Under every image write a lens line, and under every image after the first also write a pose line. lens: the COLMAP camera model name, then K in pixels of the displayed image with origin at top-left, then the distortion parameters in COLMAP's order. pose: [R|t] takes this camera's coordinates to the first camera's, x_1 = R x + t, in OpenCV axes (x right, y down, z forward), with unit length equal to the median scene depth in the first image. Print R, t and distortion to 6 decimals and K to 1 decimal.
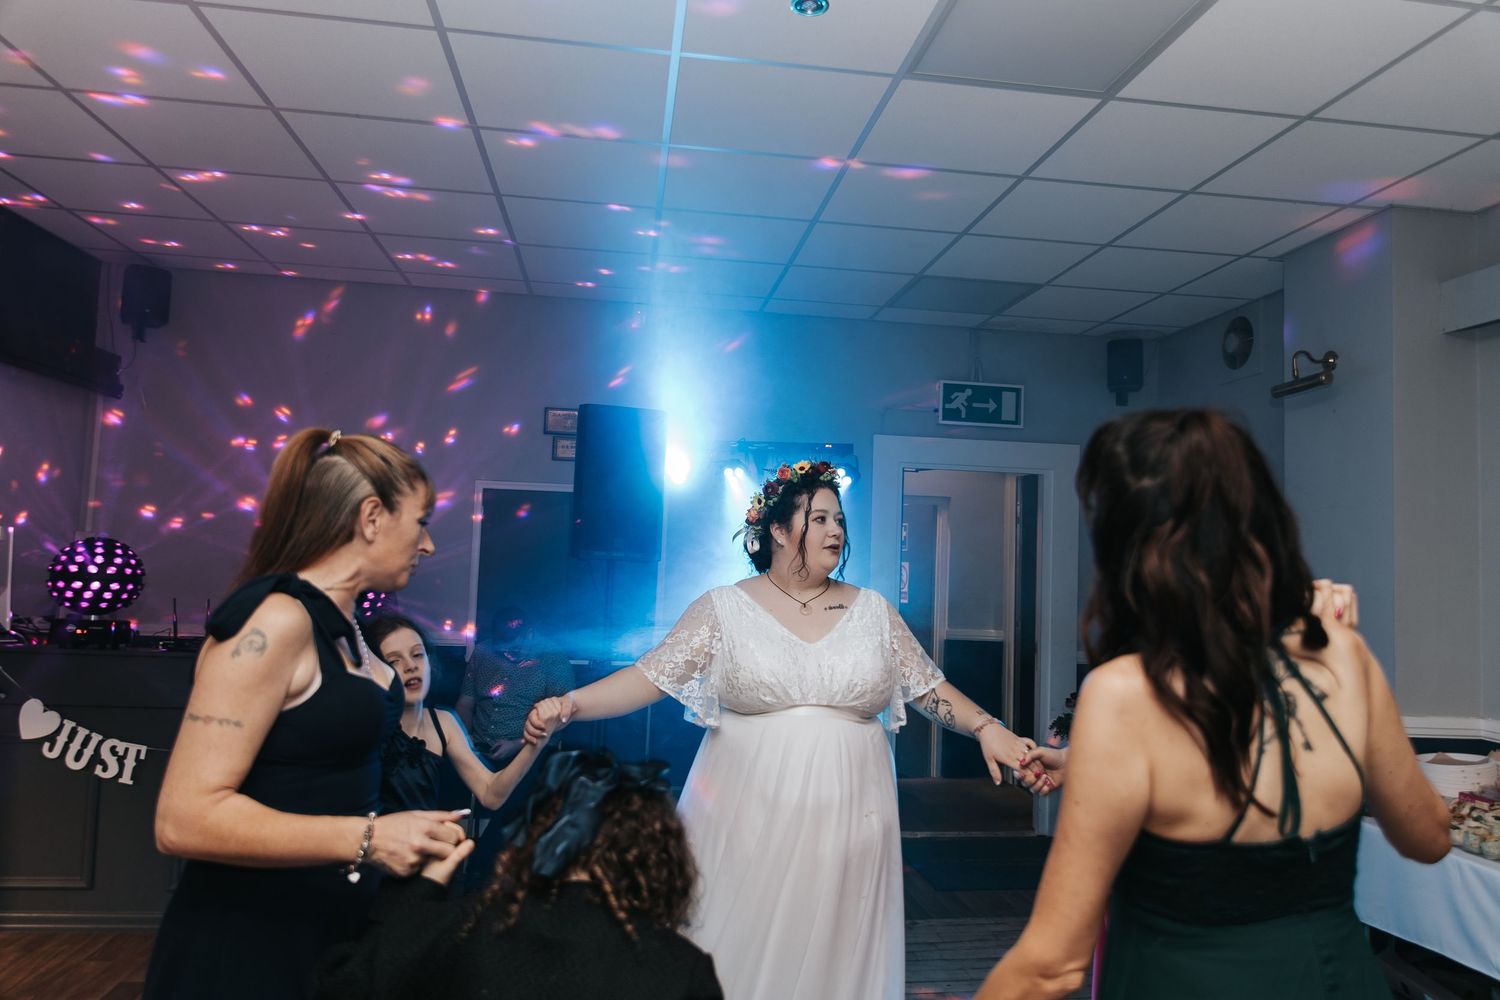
lens RADIAL K [[1039.1, 0, 750.0], [0, 1039.1, 500.0], [0, 0, 1]] dist [0.005336, 0.000737]
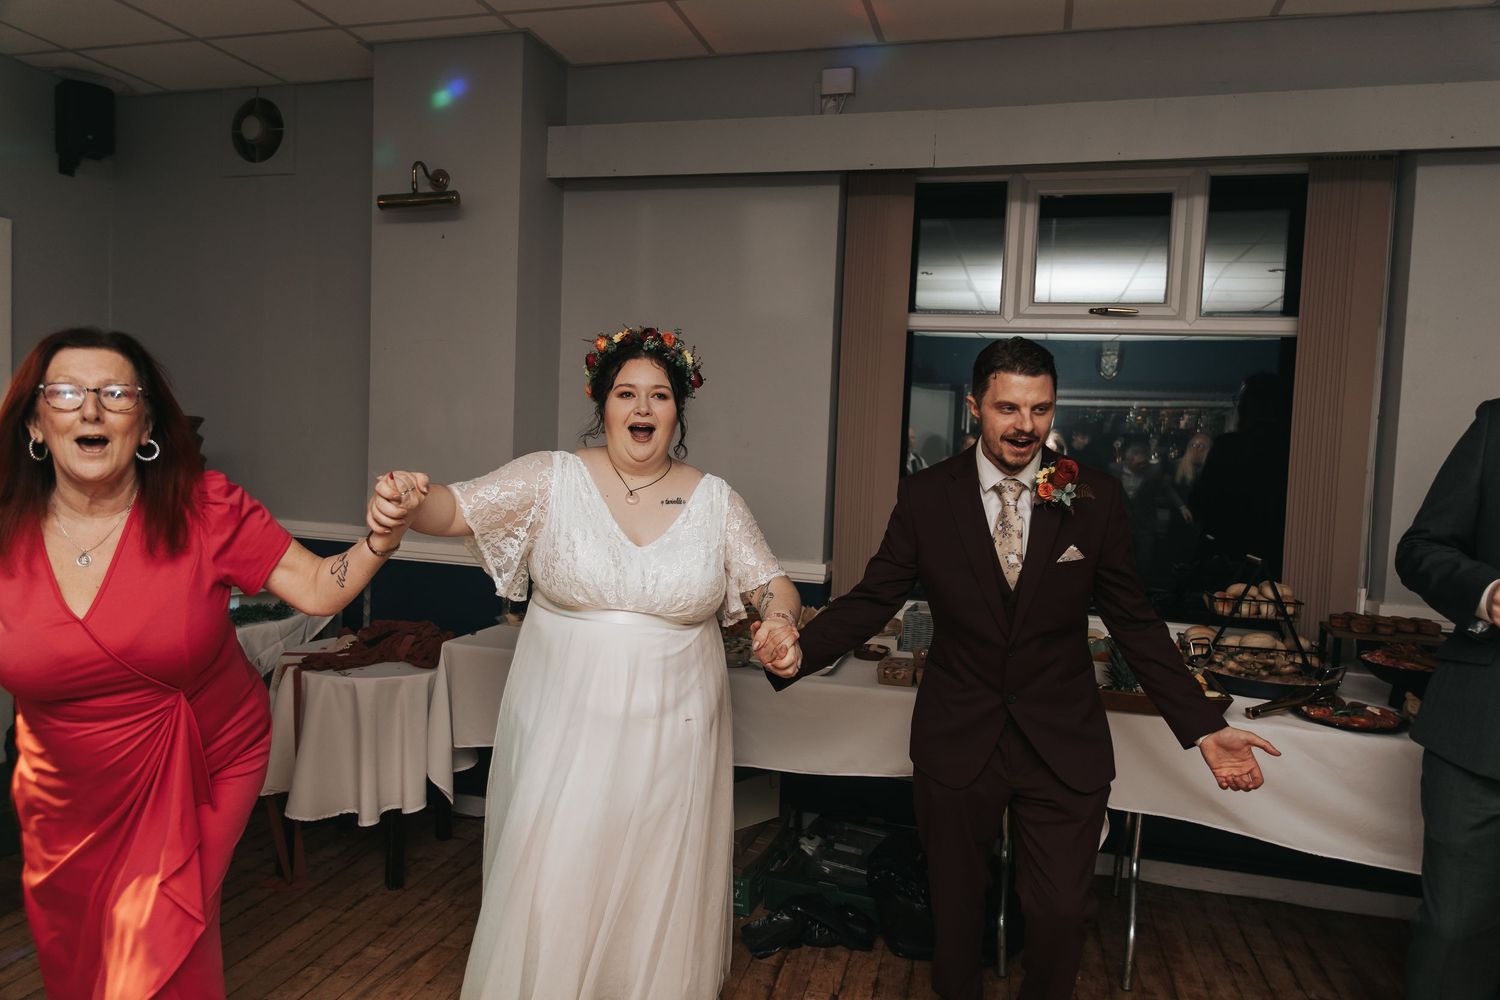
lens RADIAL K [[1040.4, 0, 750.0], [0, 1040.4, 500.0], [0, 0, 1]] dist [0.006404, -0.005946]
pose [[0.376257, -0.066514, 0.924125, -0.172867], [-0.076310, 0.991806, 0.102455, 0.026363], [-0.923367, -0.109070, 0.368099, 0.308141]]
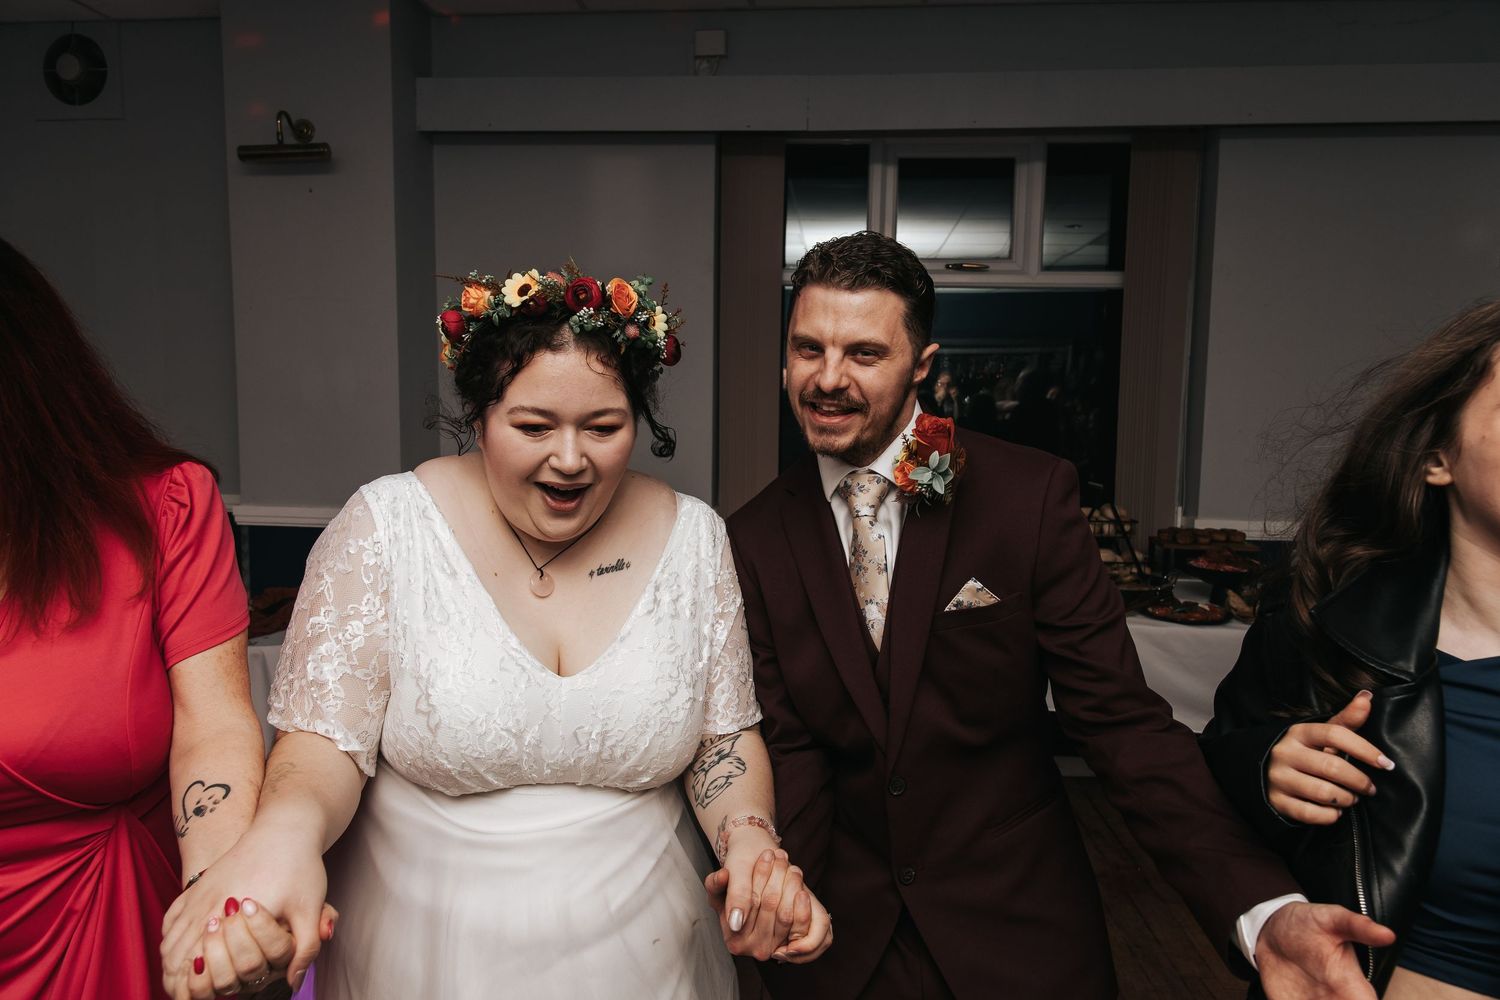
lens RADIAL K [[1039.1, 0, 750.0], [0, 1039.1, 500.0], [0, 0, 1]] dist [0.005336, 0.000737]
pose [[0.183348, -0.119995, 0.975697, -0.226999], [-0.056573, 0.989589, 0.132335, 0.031951], [-0.981419, -0.079462, 0.174651, 0.365922]]
